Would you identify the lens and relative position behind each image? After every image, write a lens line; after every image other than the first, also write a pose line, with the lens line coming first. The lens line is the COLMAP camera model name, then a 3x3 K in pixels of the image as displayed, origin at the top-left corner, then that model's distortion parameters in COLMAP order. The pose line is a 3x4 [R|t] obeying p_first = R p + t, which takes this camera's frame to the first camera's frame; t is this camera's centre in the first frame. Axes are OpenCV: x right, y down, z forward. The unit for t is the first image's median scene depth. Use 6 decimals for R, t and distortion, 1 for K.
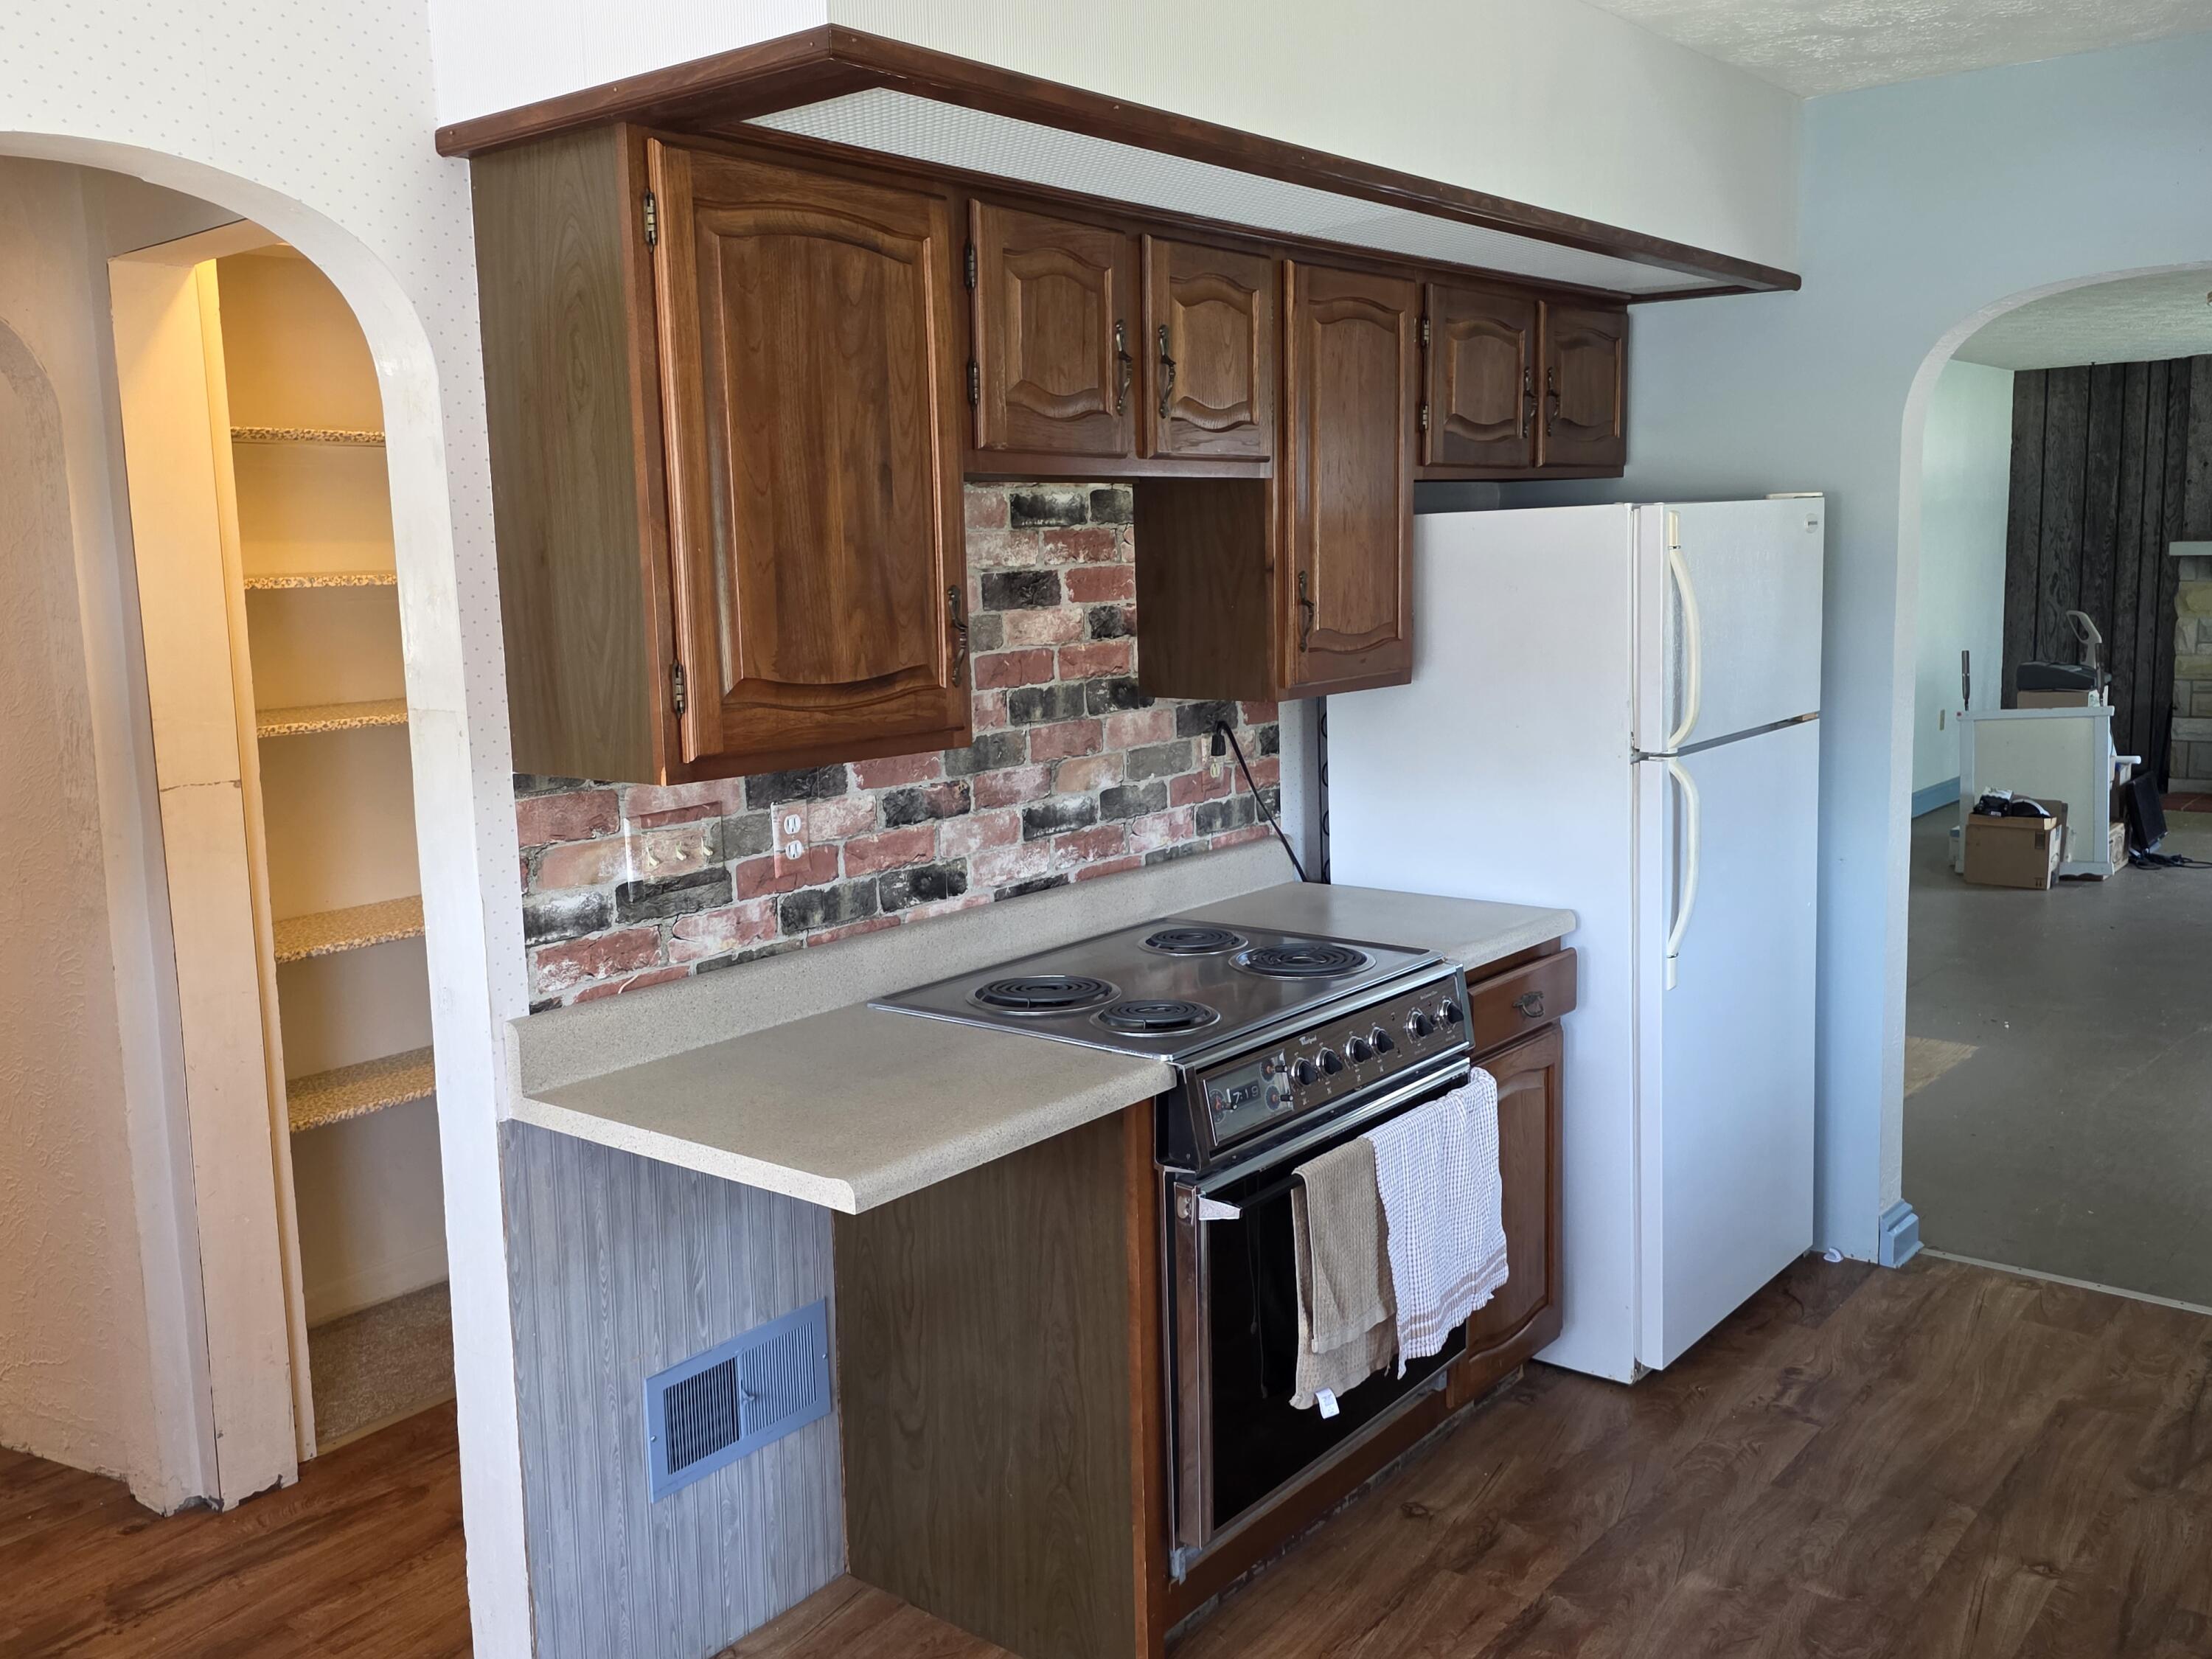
lens RADIAL K [[1938.5, 0, 1106.4], [0, 1938.5, 824.5], [0, 0, 1]] dist [0.018161, -0.001292]
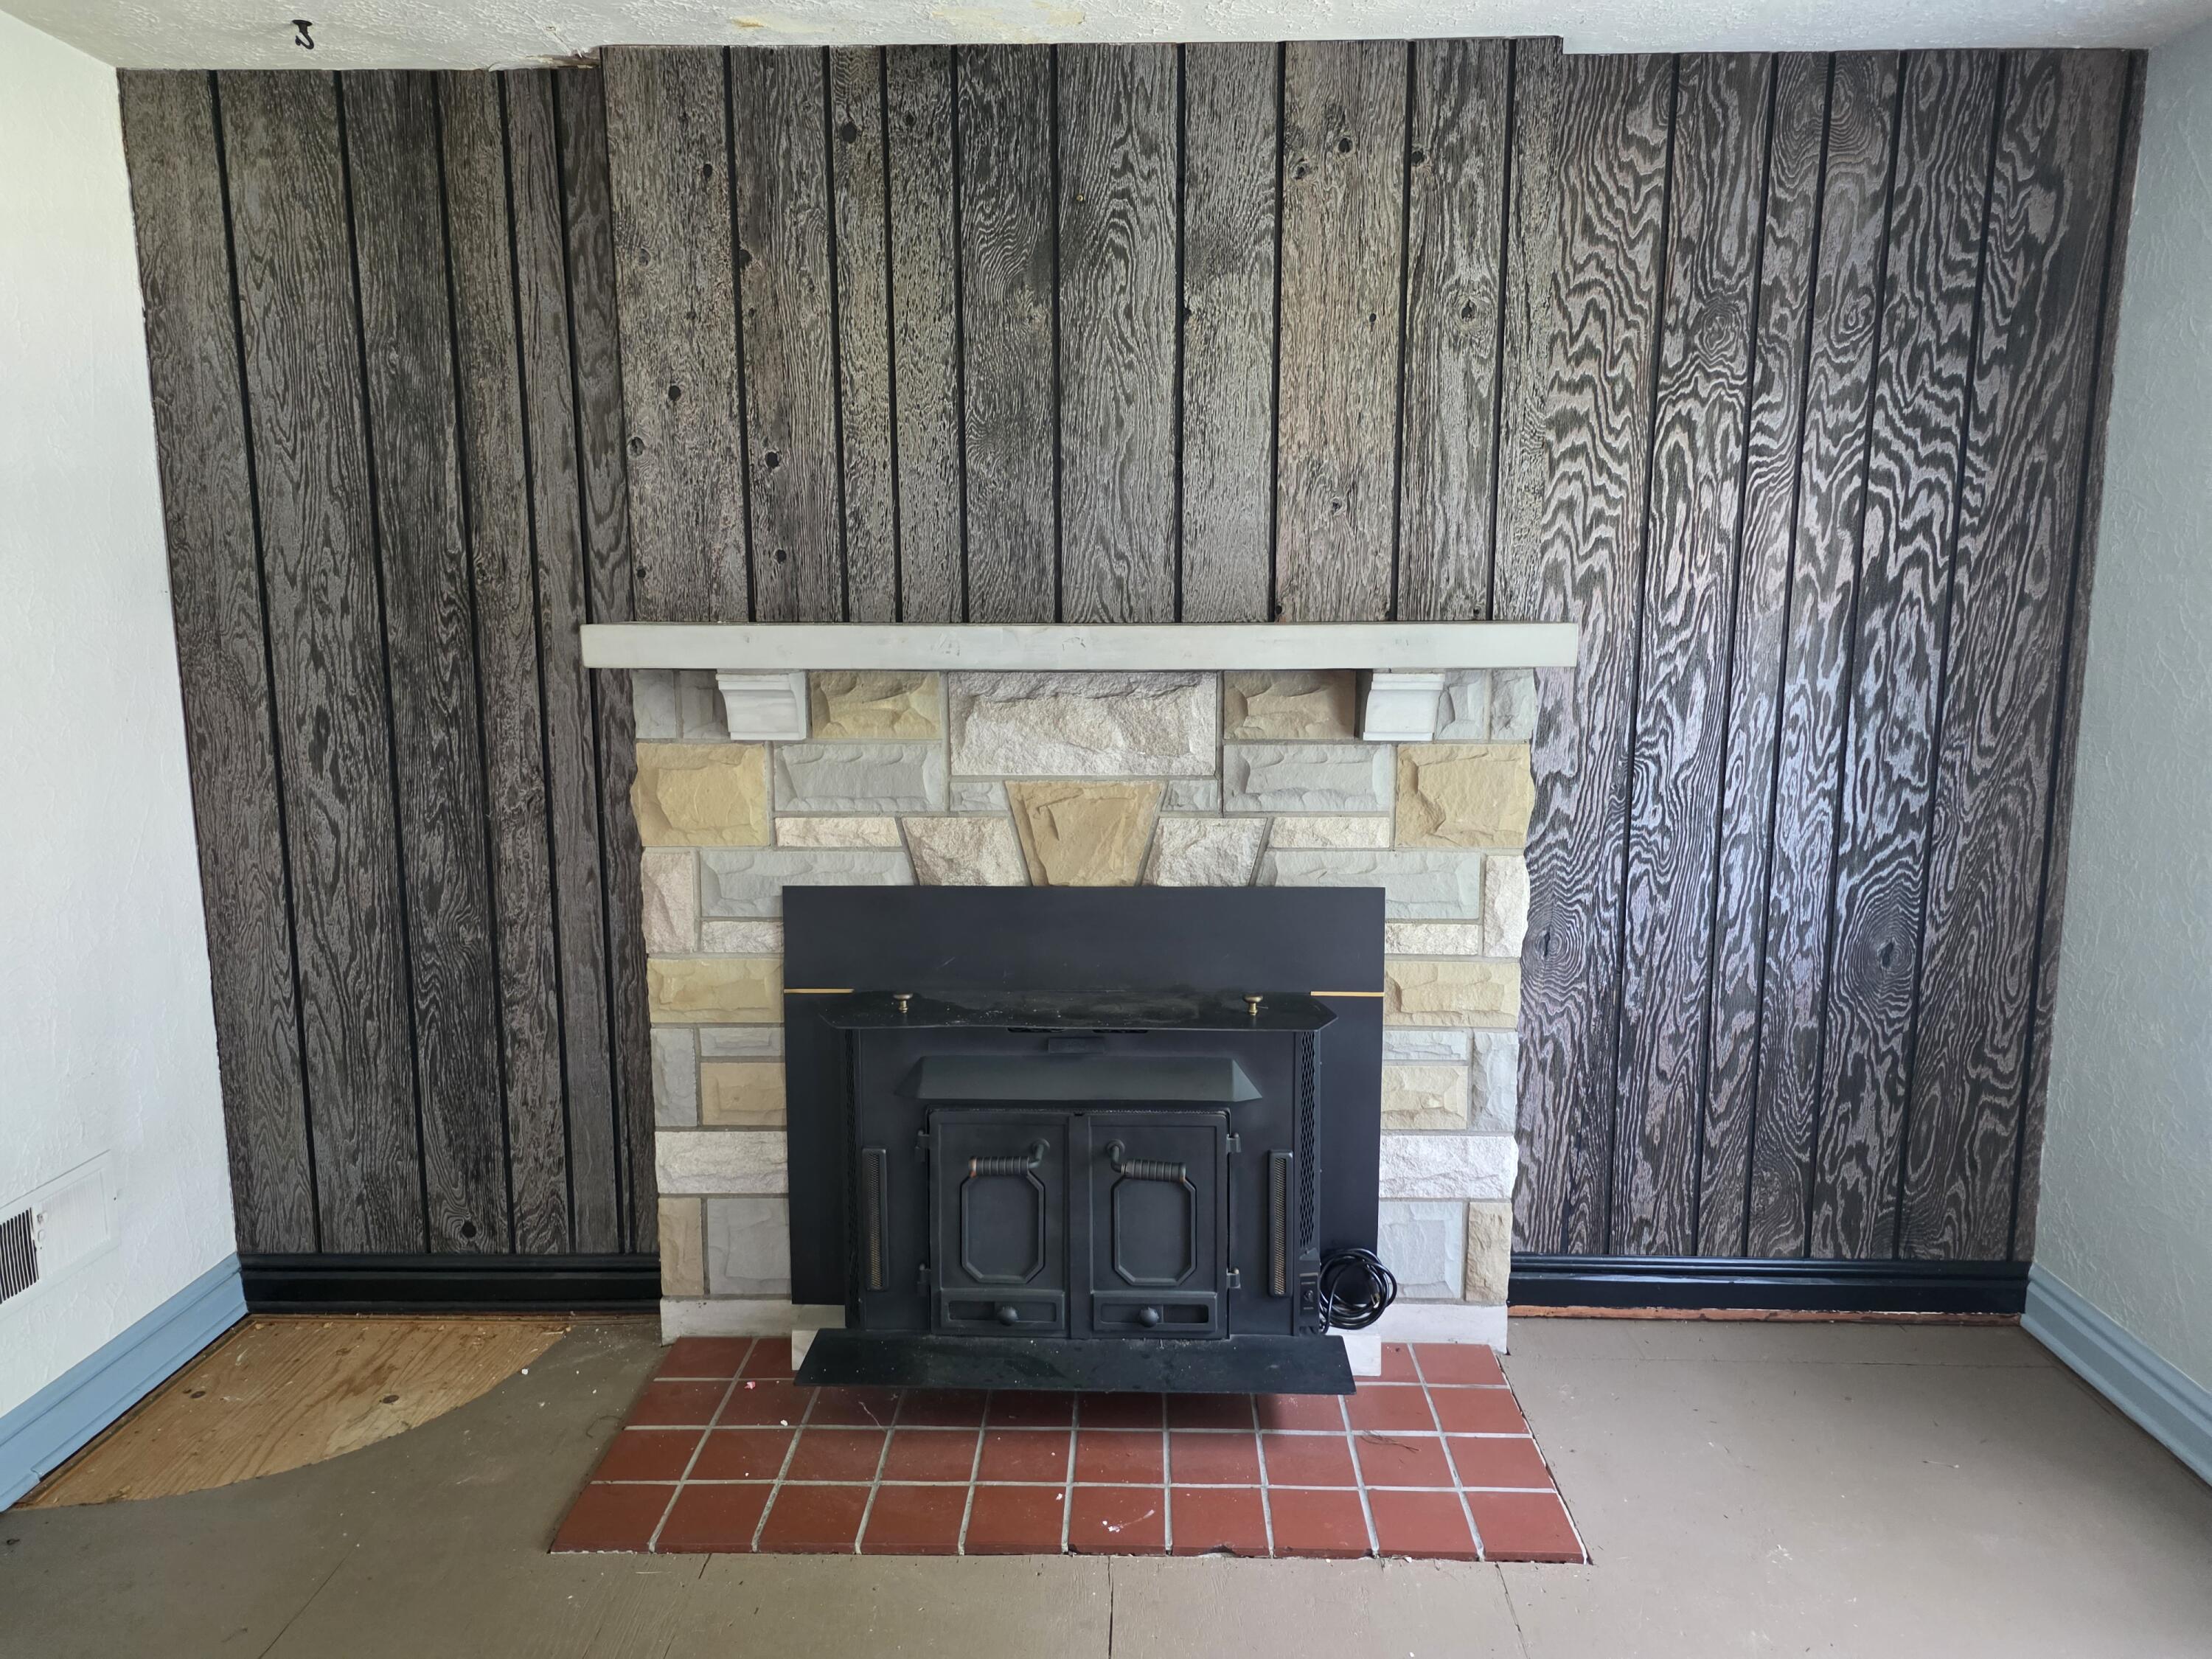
lens RADIAL K [[1475.9, 0, 1107.8], [0, 1475.9, 826.0], [0, 0, 1]] dist [0.012286, 0.001138]
pose [[0.784132, -0.071555, 0.616455, 0.443741], [0.069288, 0.997214, 0.027616, -0.108740], [-0.616714, 0.021059, 0.786906, 0.729237]]
